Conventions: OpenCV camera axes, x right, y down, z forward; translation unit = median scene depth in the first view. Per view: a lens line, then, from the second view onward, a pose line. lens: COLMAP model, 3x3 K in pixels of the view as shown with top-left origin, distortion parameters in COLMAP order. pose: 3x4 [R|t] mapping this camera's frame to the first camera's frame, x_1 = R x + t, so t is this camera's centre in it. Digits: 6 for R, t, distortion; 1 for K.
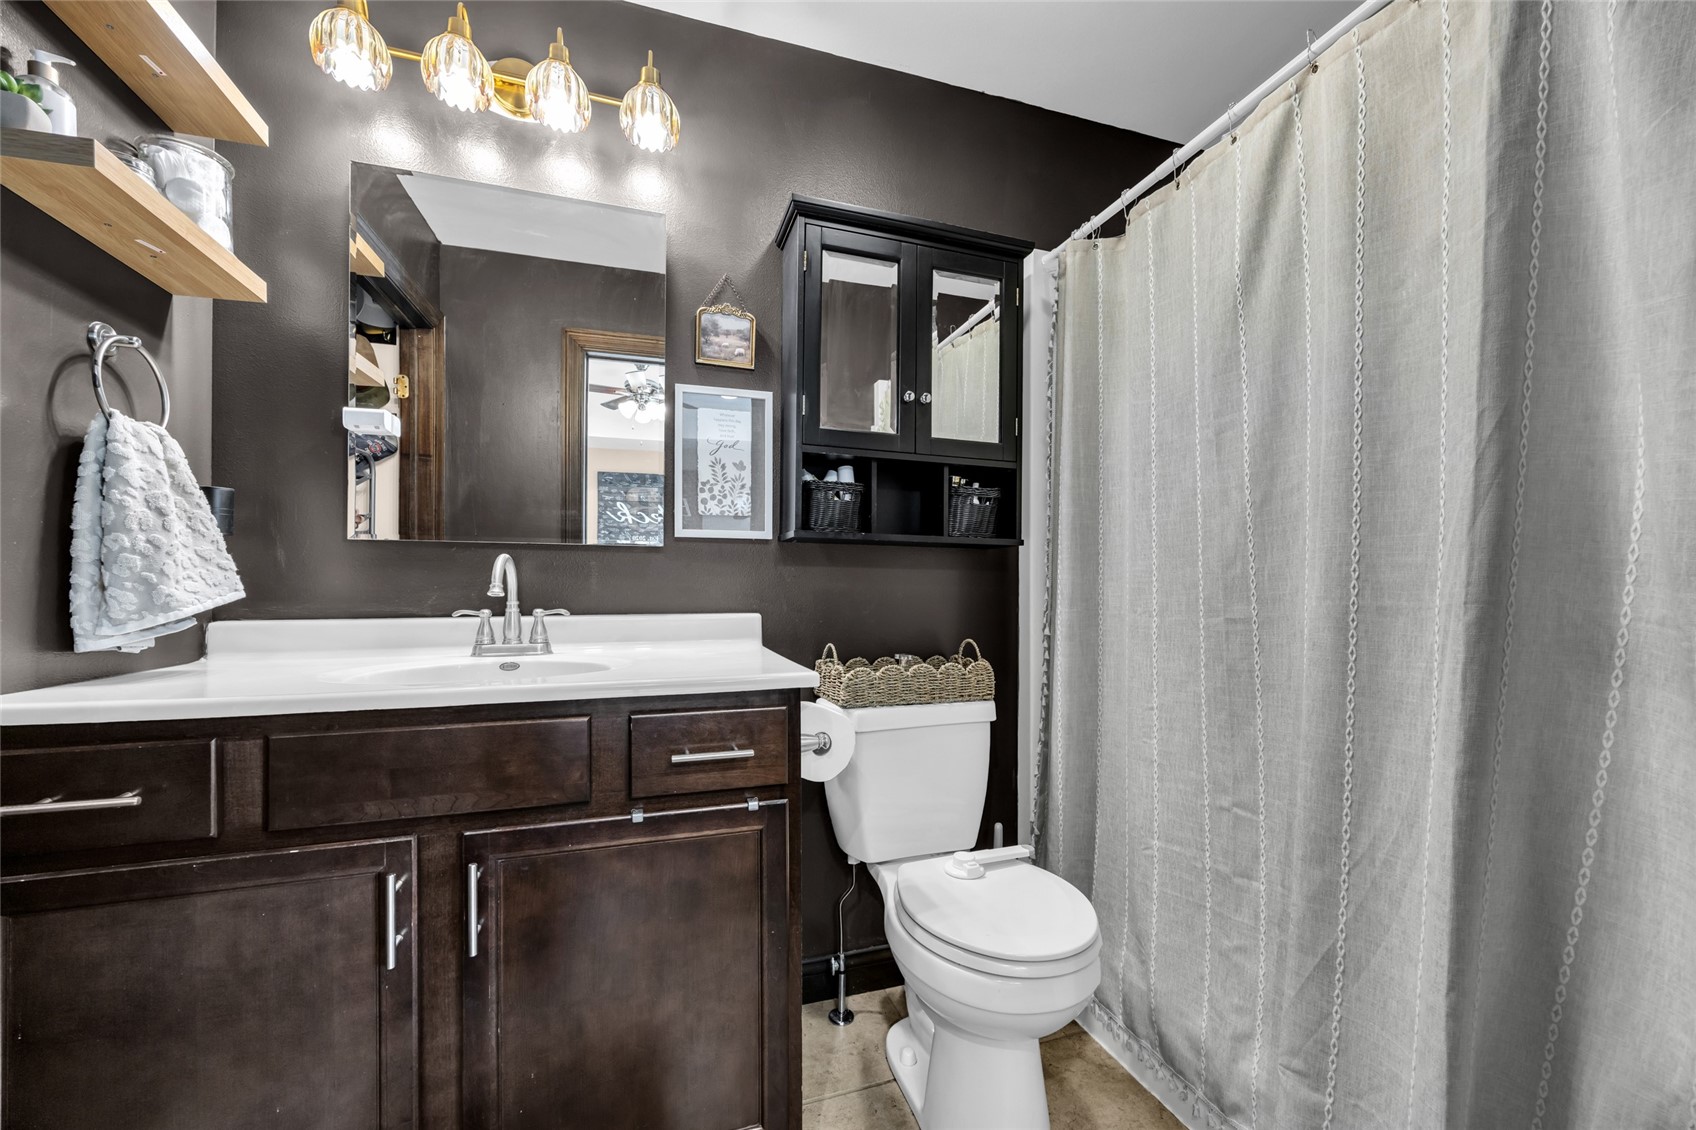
lens RADIAL K [[648.0, 0, 845.4], [0, 648.0, 576.4], [0, 0, 1]] dist [-0.004735, 0.000112]
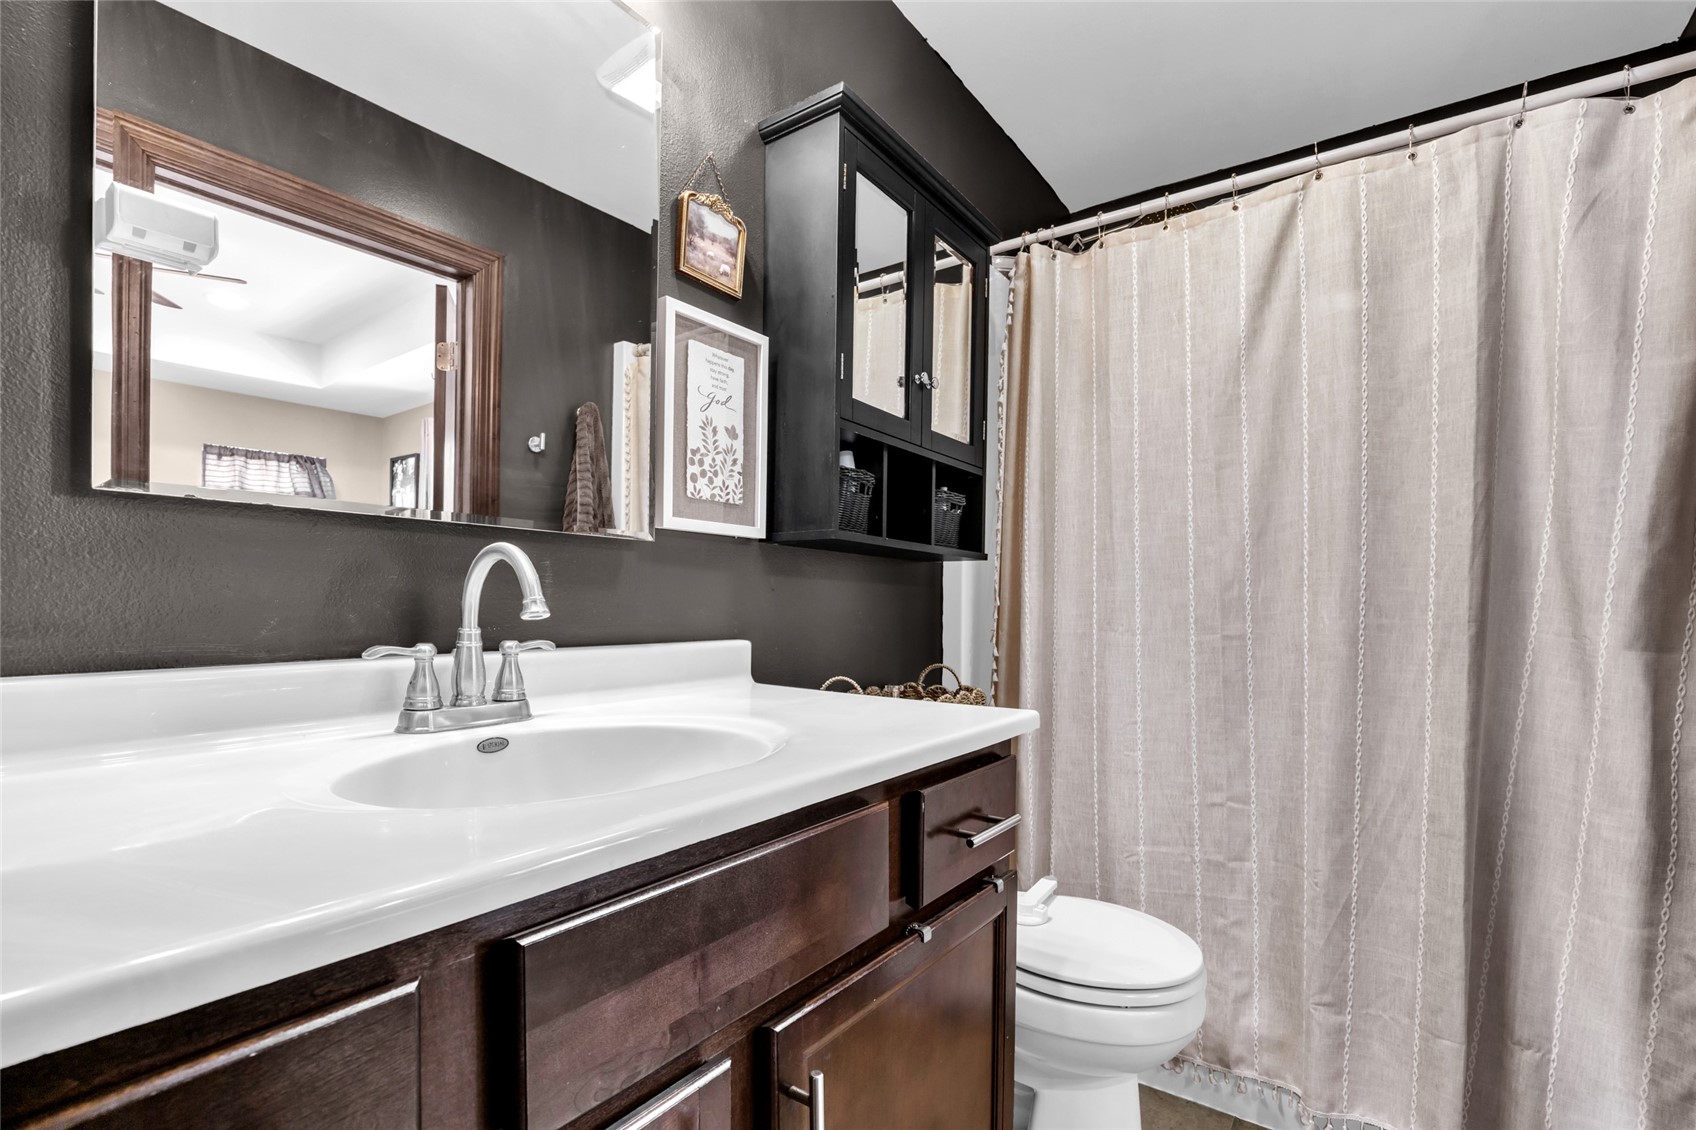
lens RADIAL K [[771.9, 0, 830.2], [0, 771.9, 606.3], [0, 0, 1]] dist [-0.012895, 0.000857]
pose [[0.807434, 0.004725, 0.589939, -0.769545], [-0.019123, 0.999652, 0.018167, 0.003207], [-0.589648, -0.025950, 0.807244, 0.335315]]
